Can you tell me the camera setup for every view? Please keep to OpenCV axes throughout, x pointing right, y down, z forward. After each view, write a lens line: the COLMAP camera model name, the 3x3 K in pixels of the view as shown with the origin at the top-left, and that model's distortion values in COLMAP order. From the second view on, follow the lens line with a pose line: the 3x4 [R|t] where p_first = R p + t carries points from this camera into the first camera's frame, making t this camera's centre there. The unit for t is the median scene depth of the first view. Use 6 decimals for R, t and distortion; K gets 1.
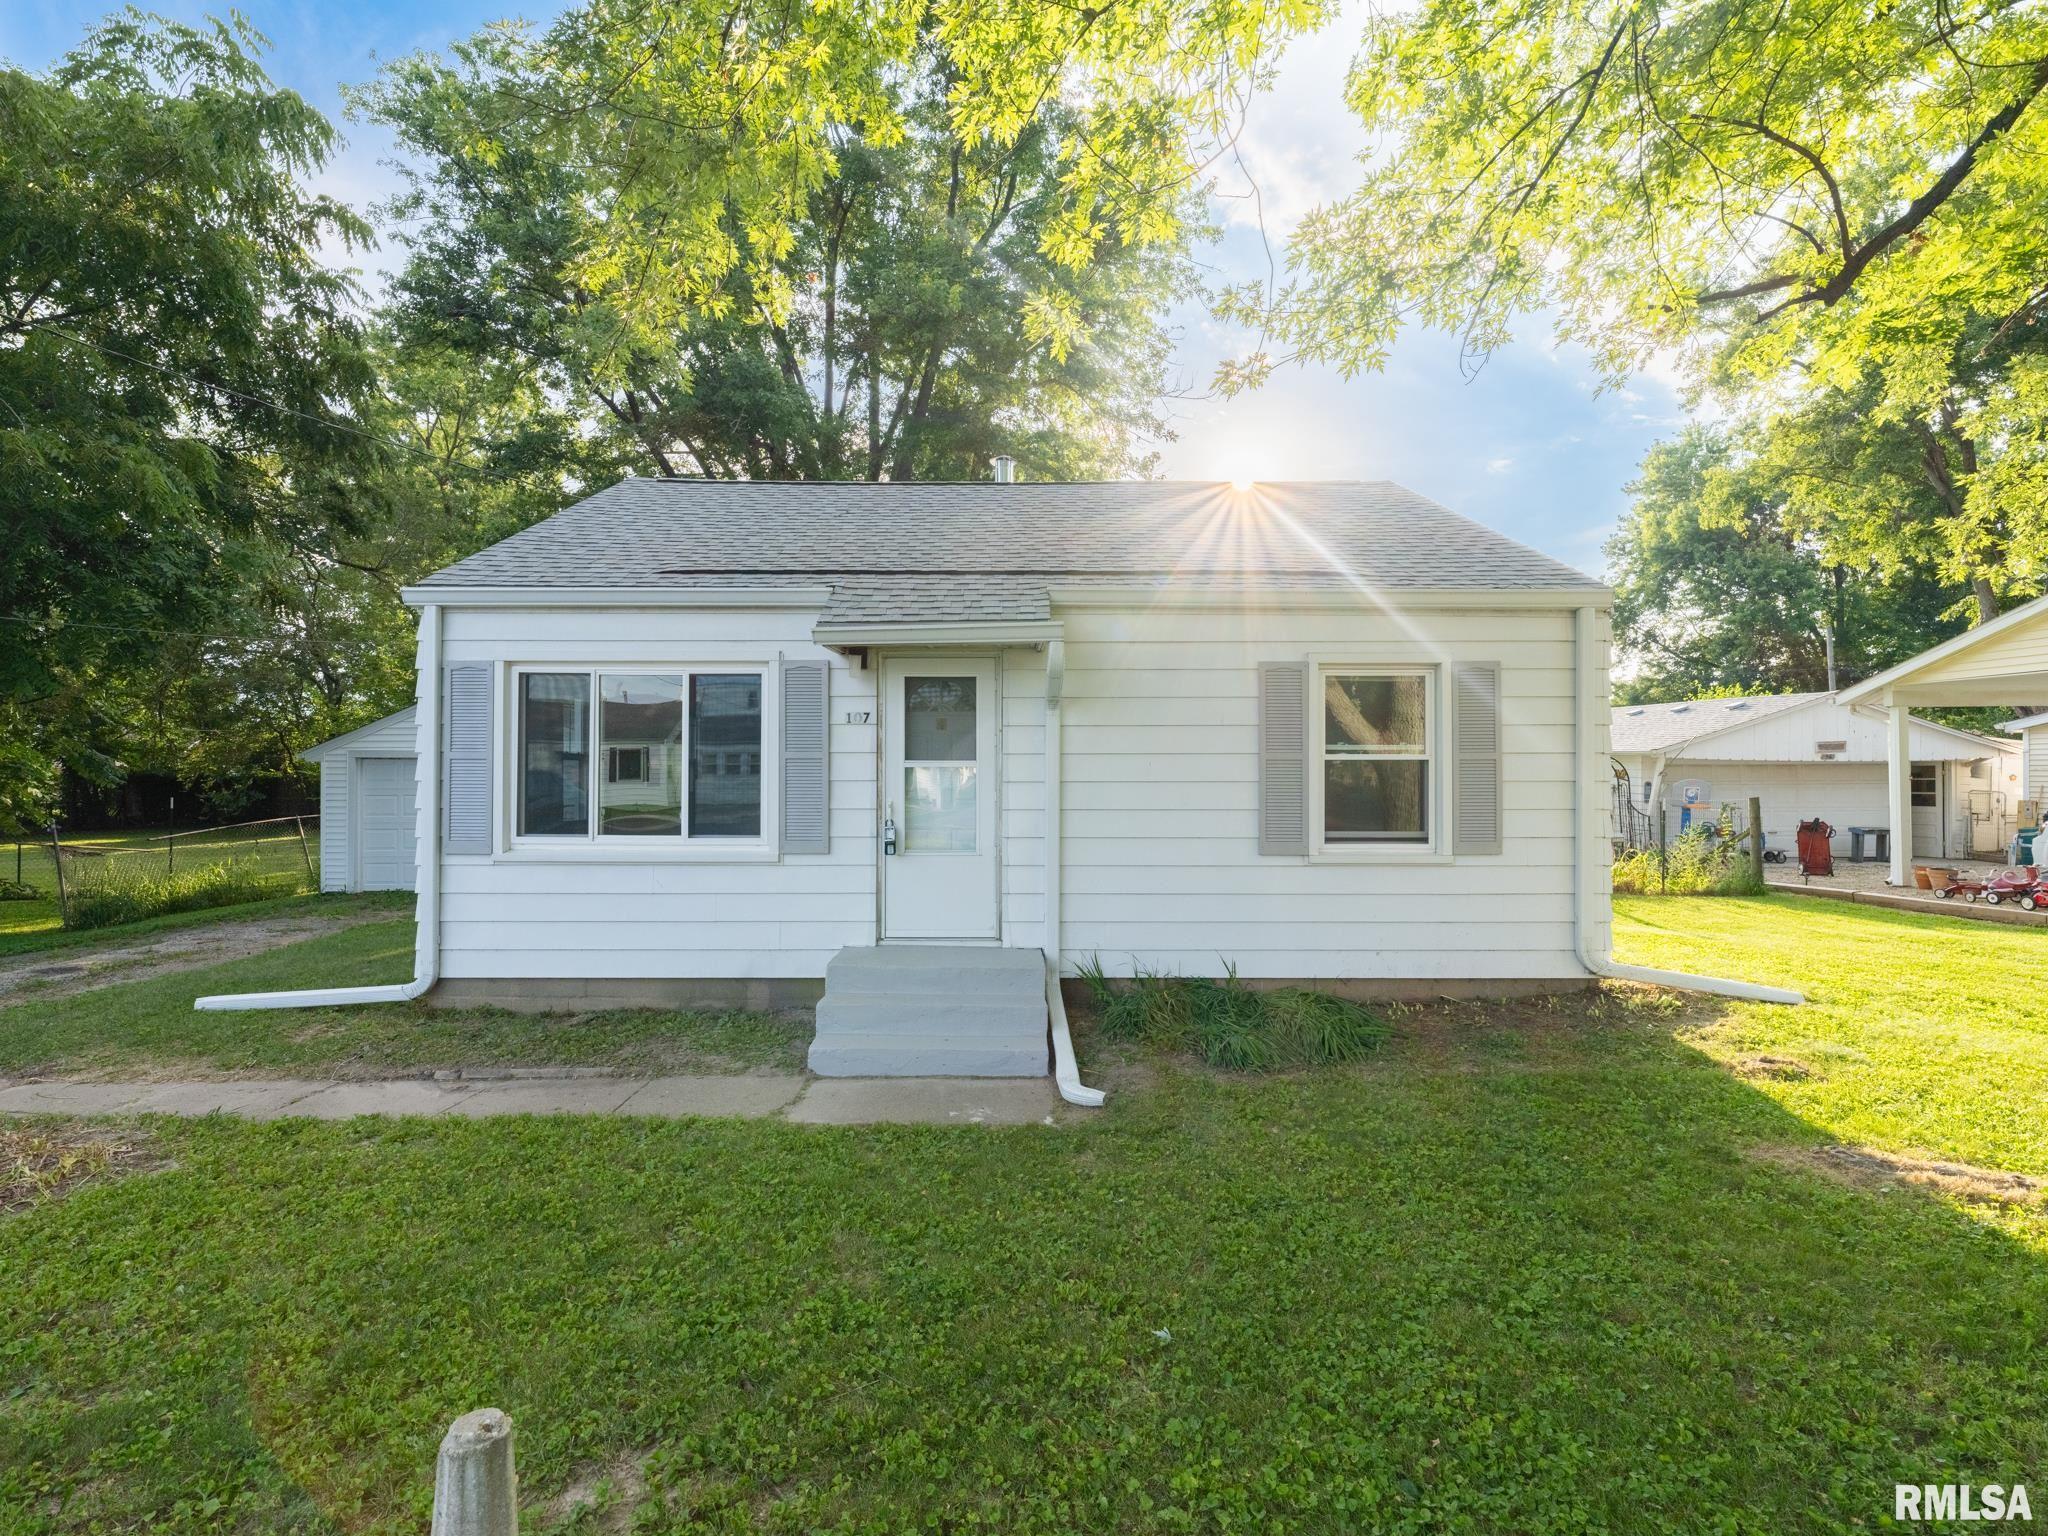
lens RADIAL K [[953.9, 0, 1027.2], [0, 953.9, 764.9], [0, 0, 1]] dist [-0.004975, -0.000227]
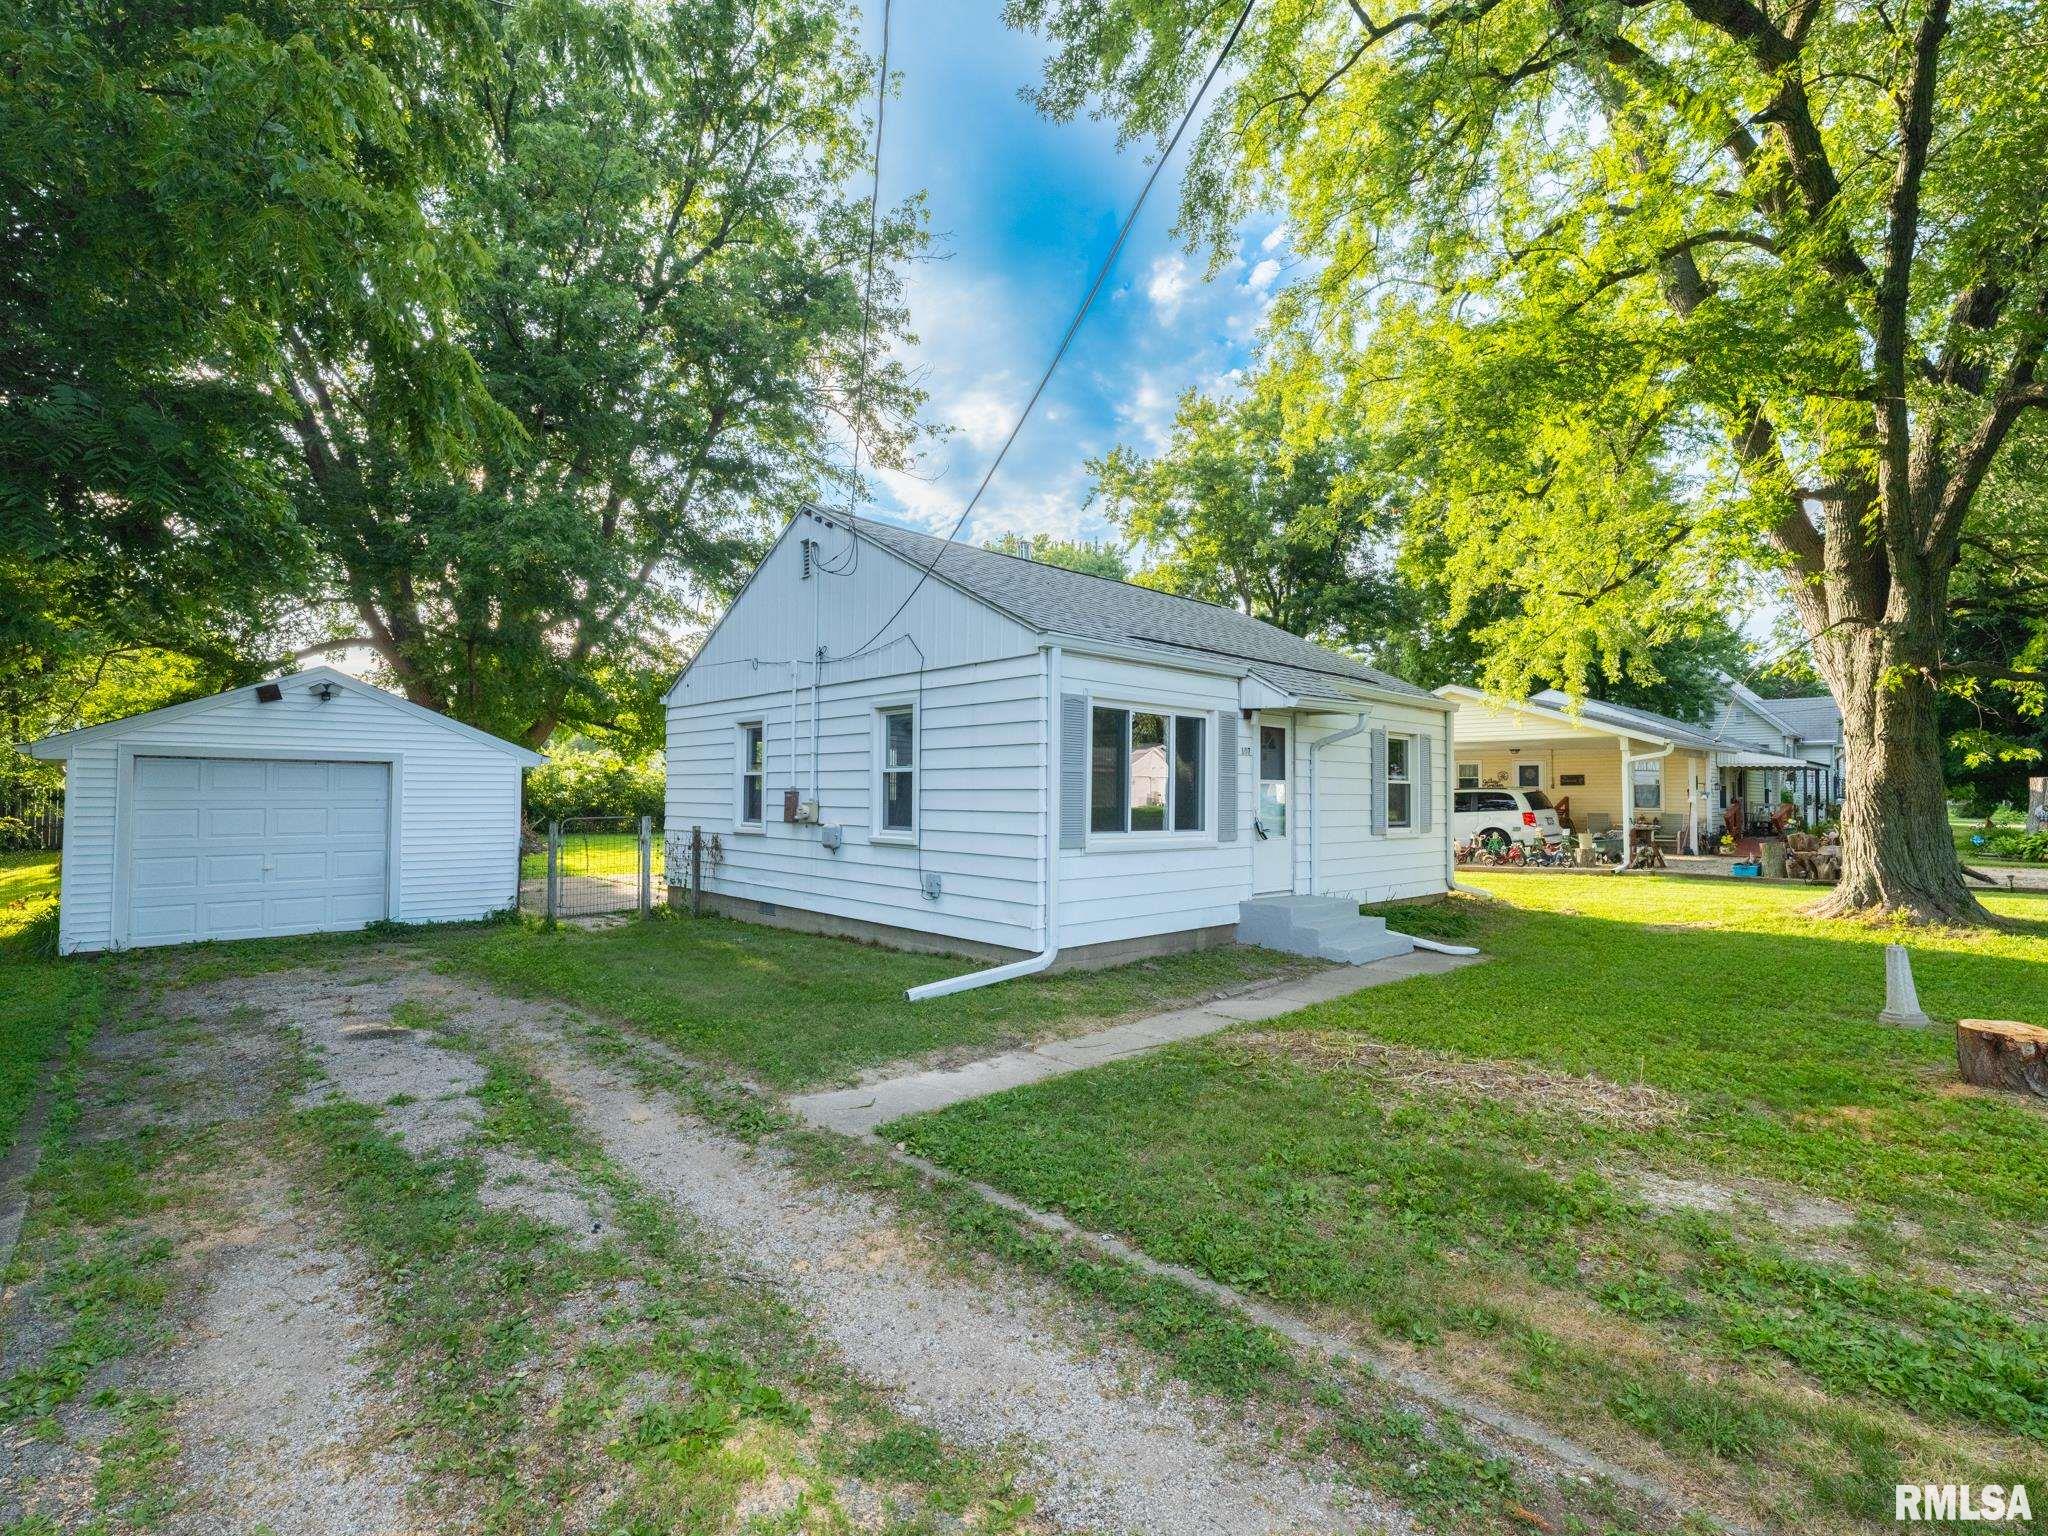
lens RADIAL K [[953.9, 0, 1013.3], [0, 953.9, 766.9], [0, 0, 1]] dist [-0.004975, -0.000227]
pose [[0.736758, 0.027073, 0.675614, -1.485437], [-0.016801, 0.999623, -0.021735, 0.015654], [-0.675948, 0.004663, 0.736935, 0.124543]]
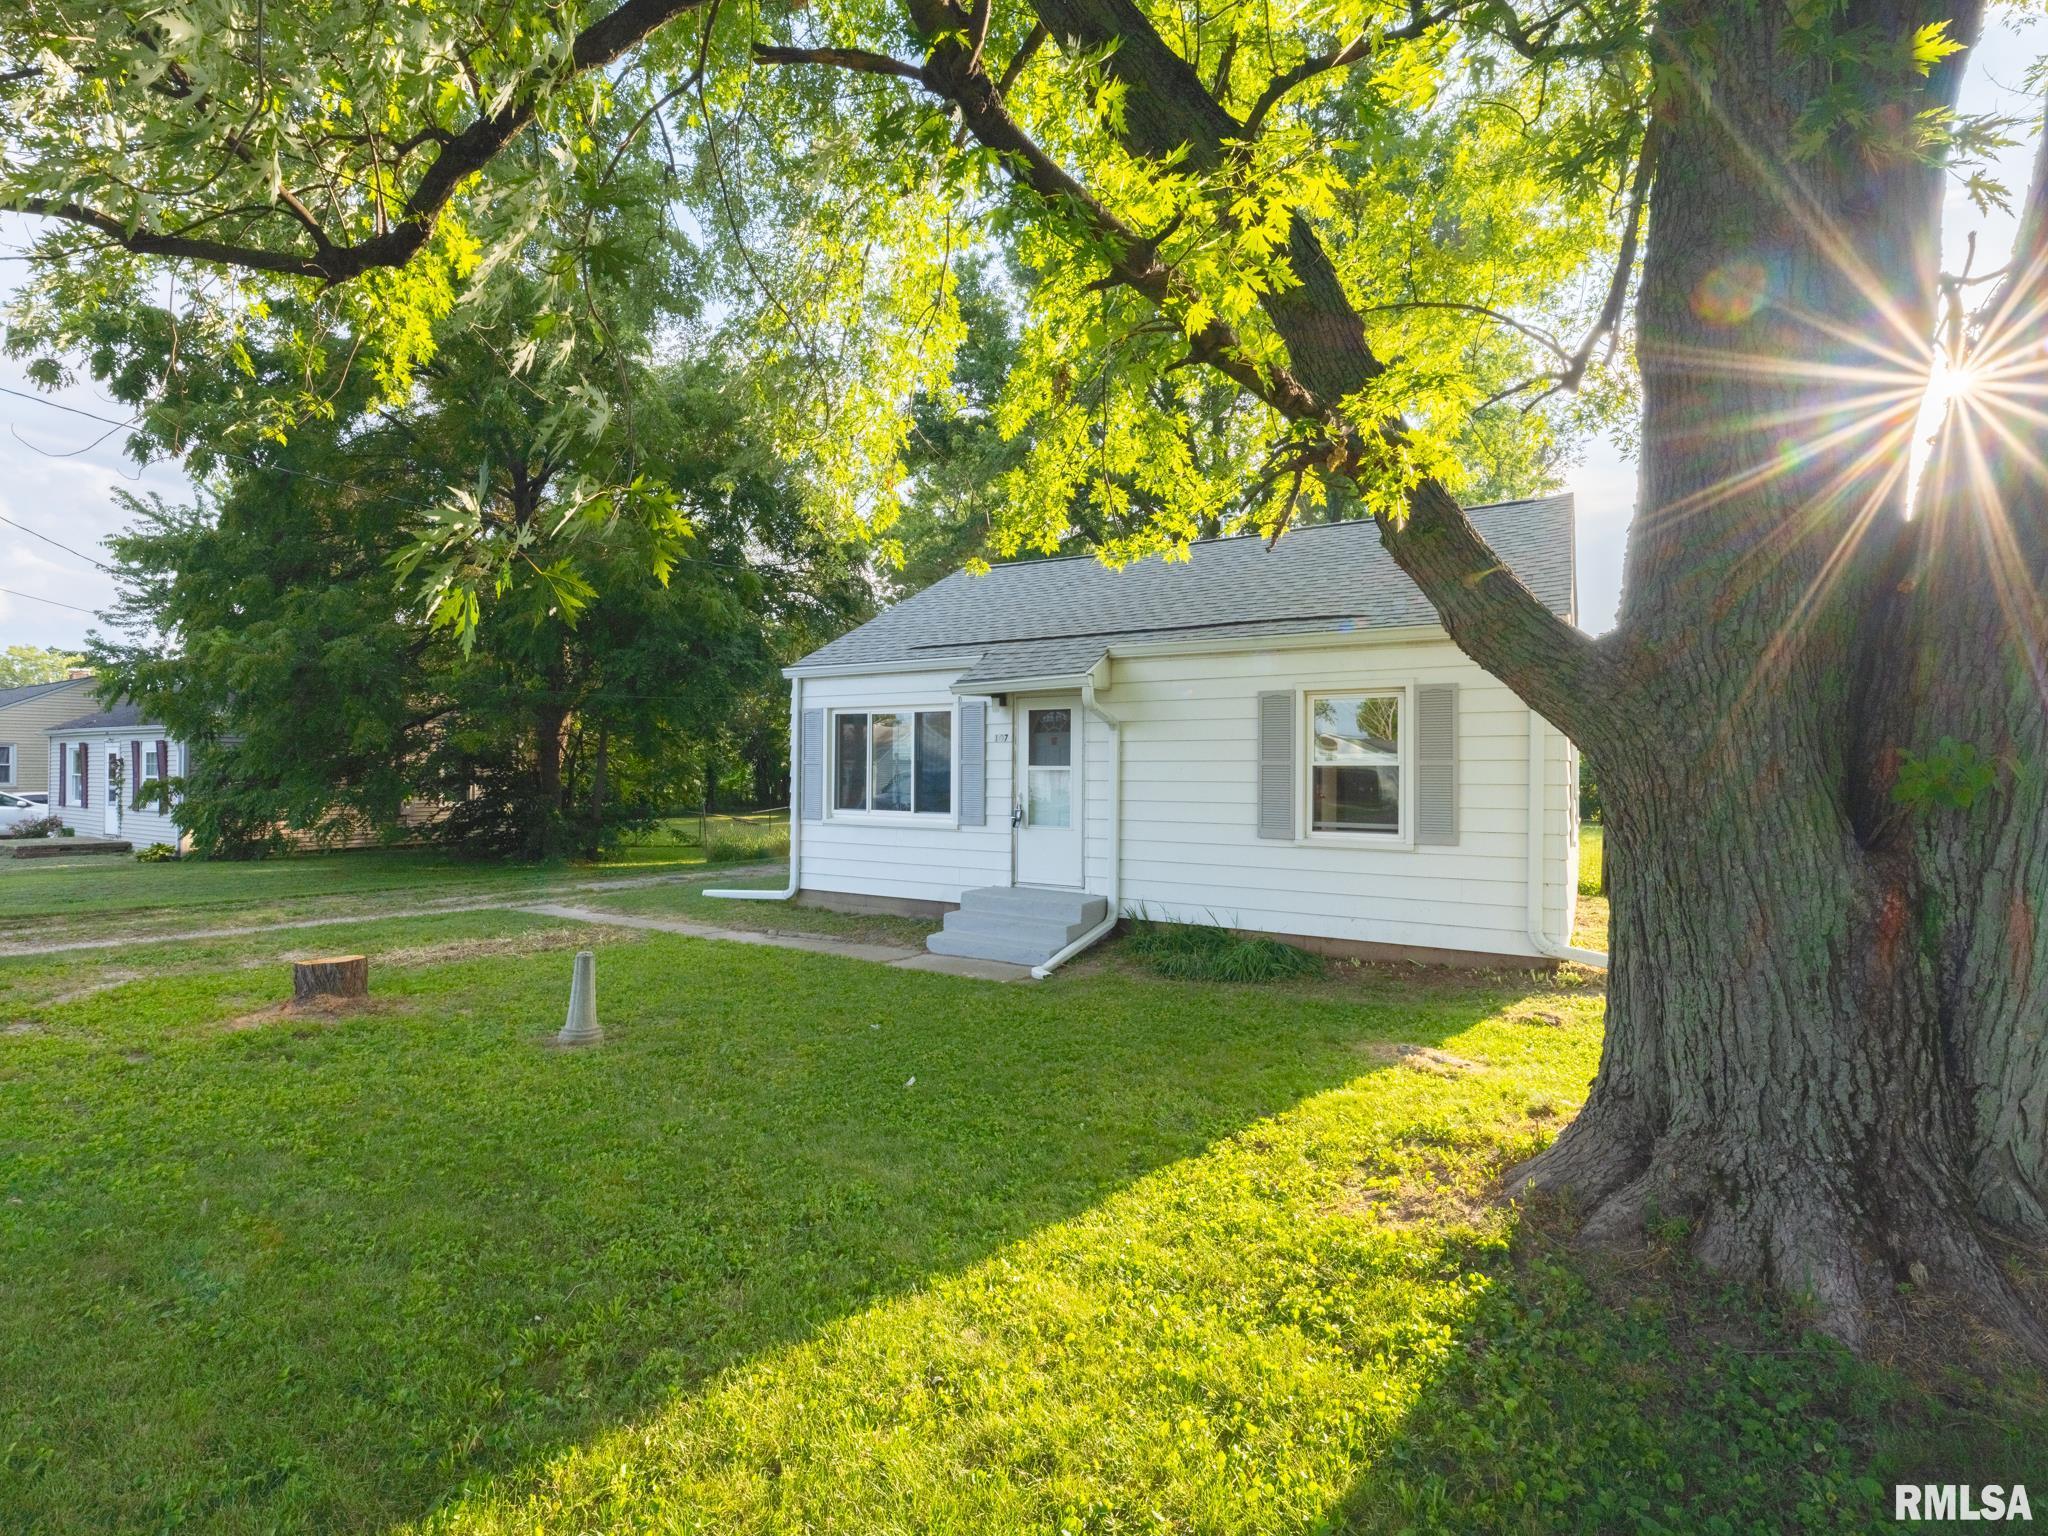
lens RADIAL K [[953.9, 0, 1025.9], [0, 953.9, 771.2], [0, 0, 1]] dist [-0.004975, -0.000227]
pose [[0.855883, 0.004217, -0.517152, 0.652808], [-0.000774, 0.999976, 0.006873, -0.006333], [0.517168, -0.005482, 0.855866, -0.297067]]
